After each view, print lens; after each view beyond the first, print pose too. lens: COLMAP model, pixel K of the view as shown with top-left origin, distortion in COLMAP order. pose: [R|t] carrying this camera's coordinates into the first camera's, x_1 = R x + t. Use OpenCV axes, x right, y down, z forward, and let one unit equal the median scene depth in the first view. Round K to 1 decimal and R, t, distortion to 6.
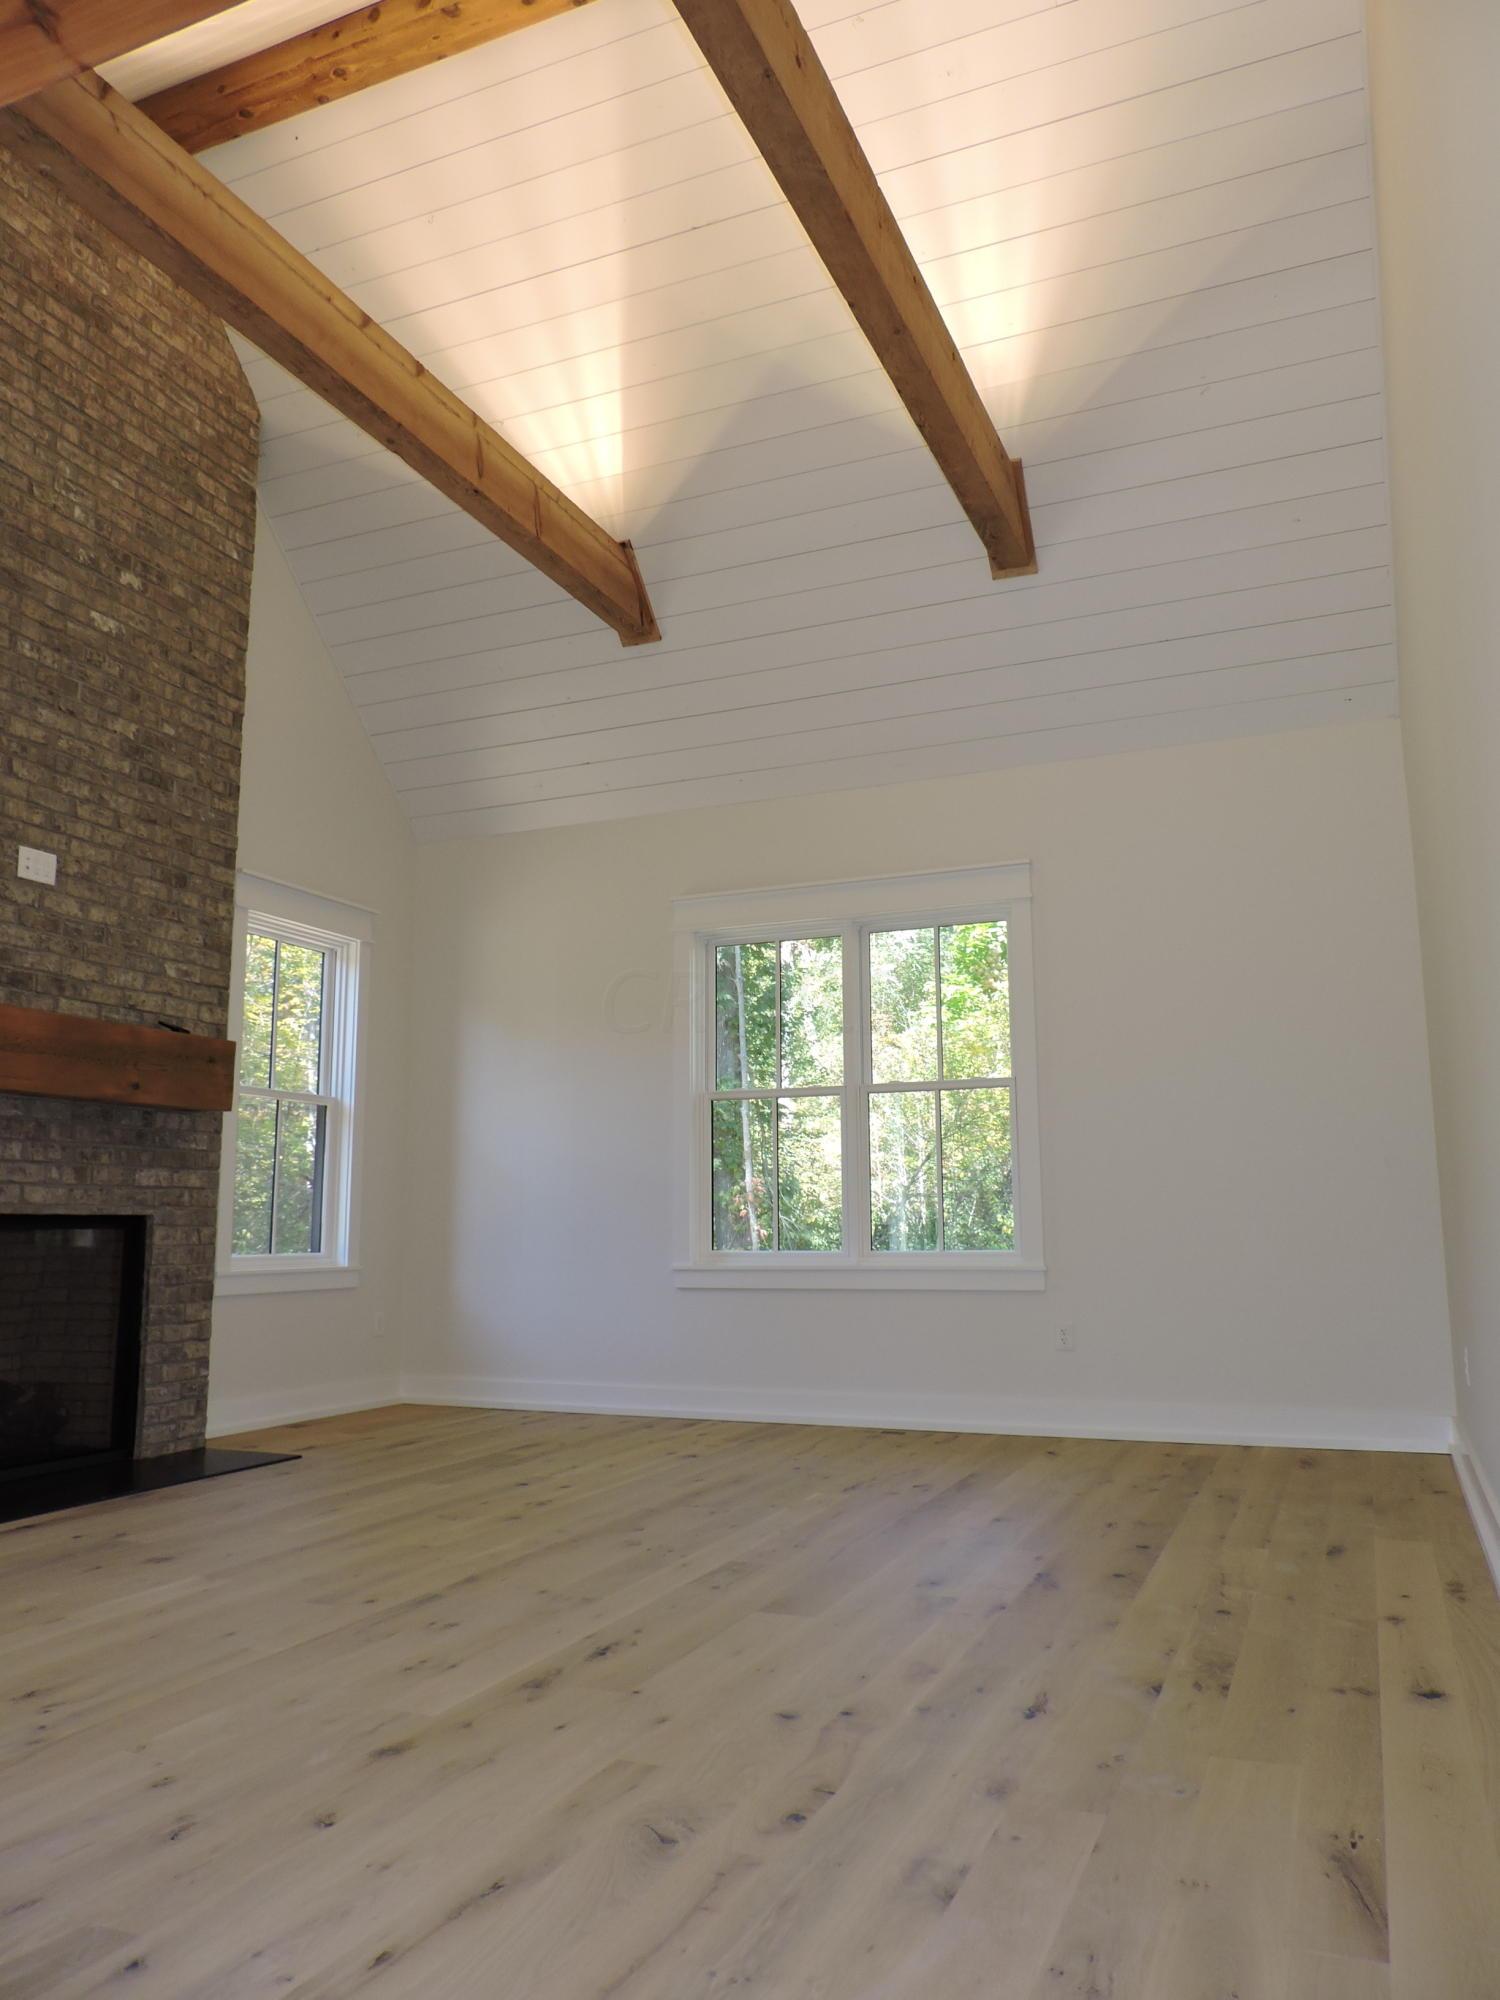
lens RADIAL K [[1430.8, 0, 753.9], [0, 1430.8, 1005.2], [0, 0, 1]] dist [-0.019567, 0.009107]
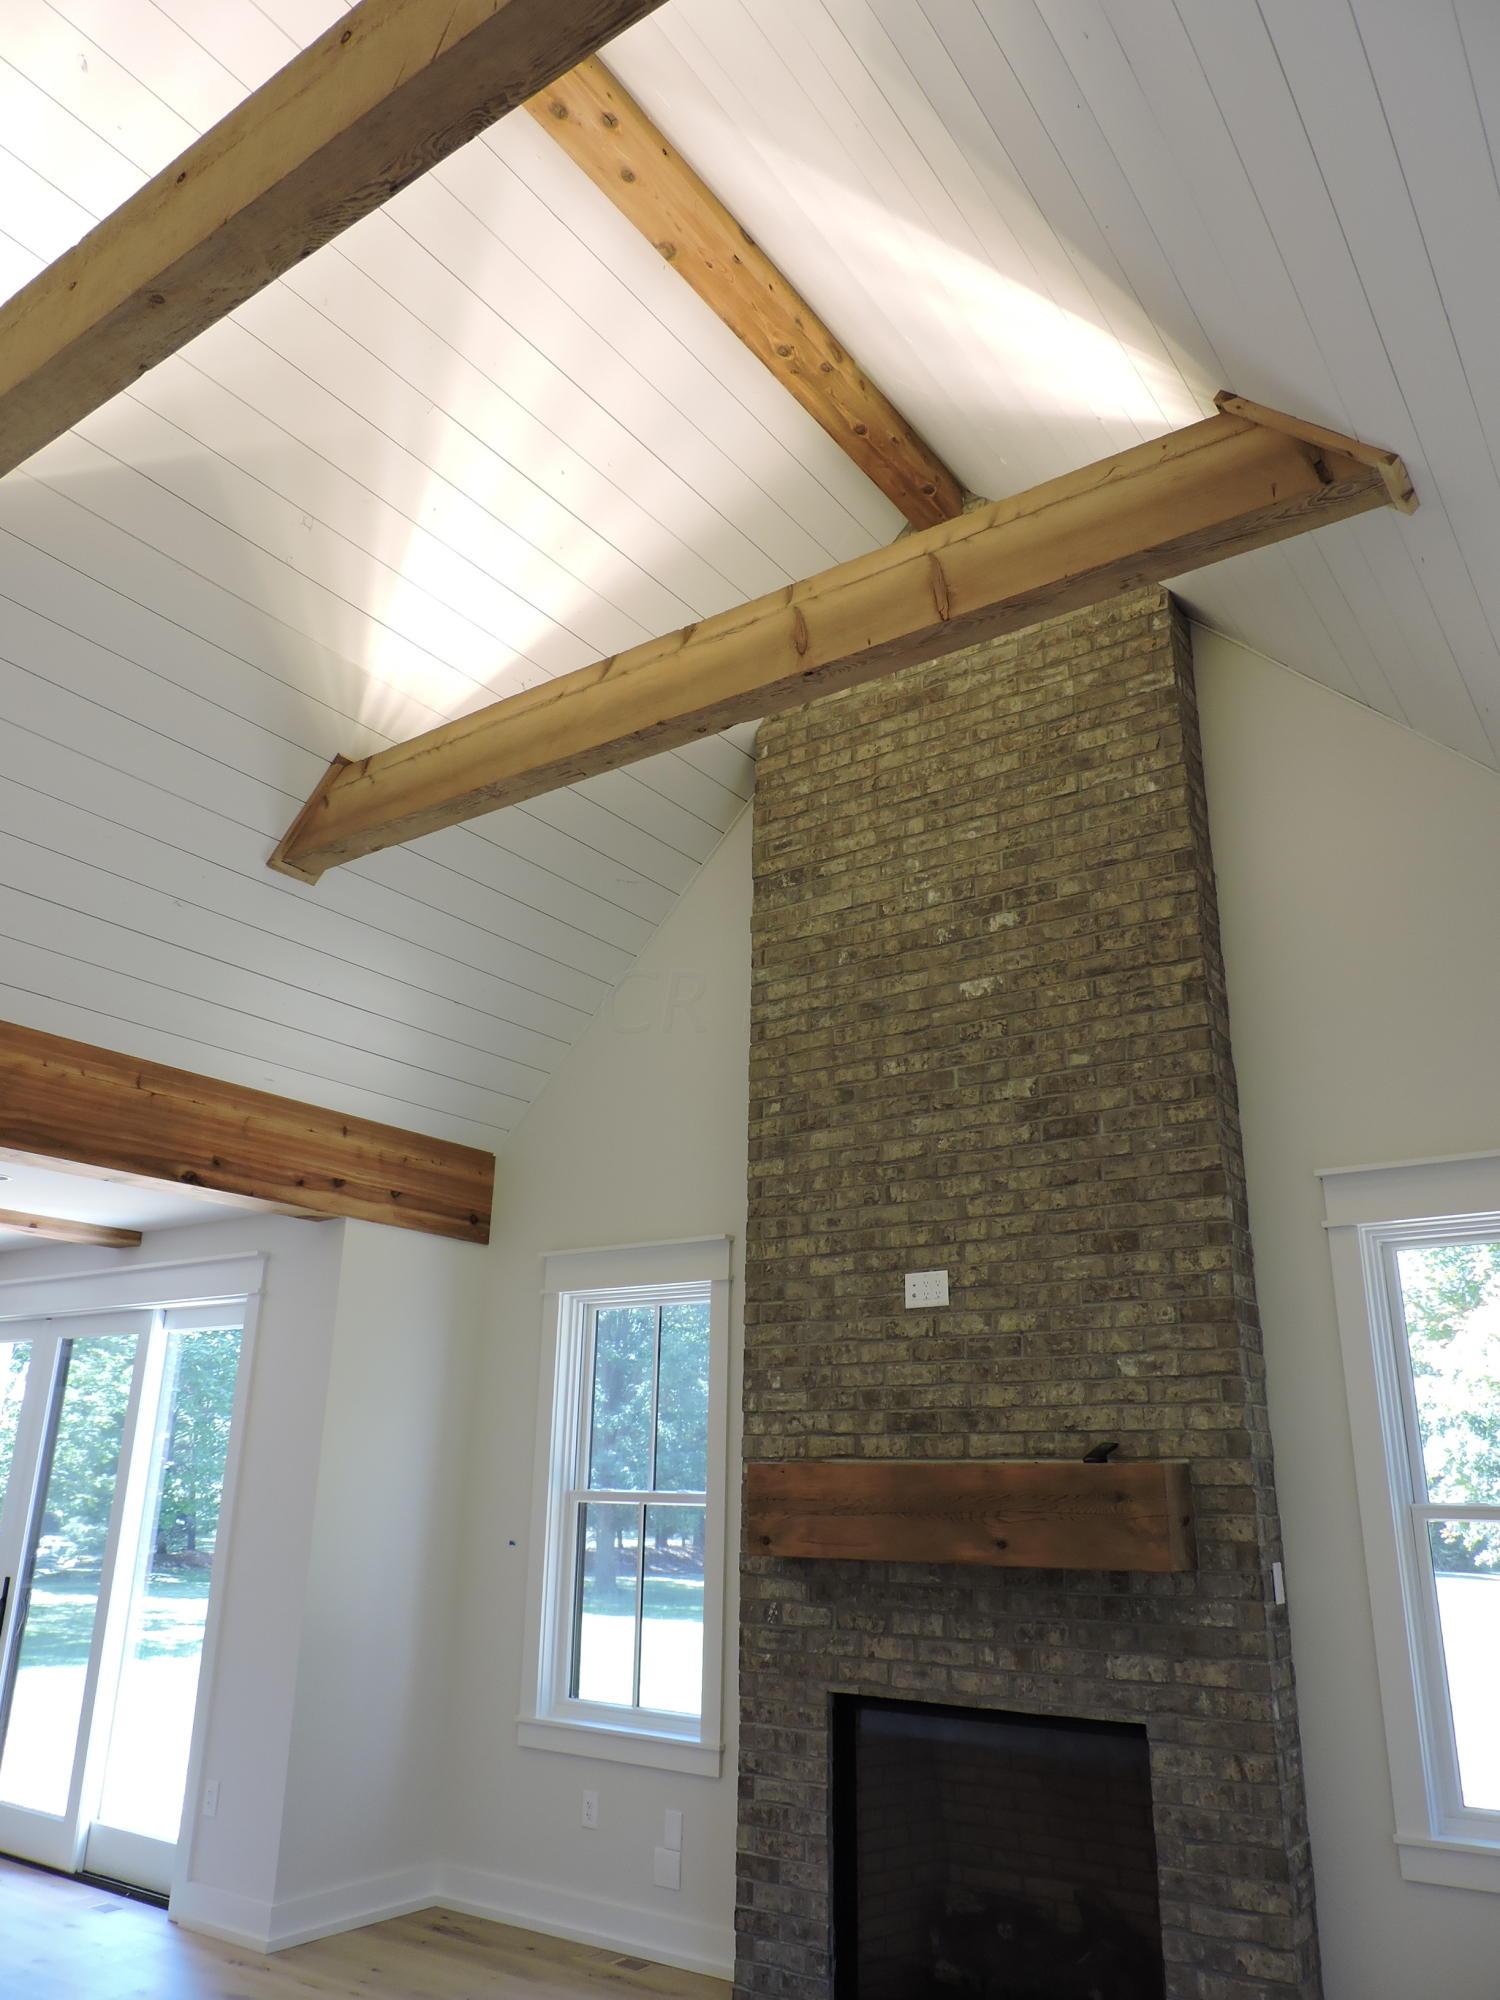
lens RADIAL K [[1430.8, 0, 732.4], [0, 1430.8, 1014.7], [0, 0, 1]] dist [-0.019567, 0.009107]
pose [[-0.217738, -0.316389, -0.923303, 0.401019], [0.131490, 0.927867, -0.348961, 0.039424], [0.967109, -0.197387, -0.160430, 1.003760]]
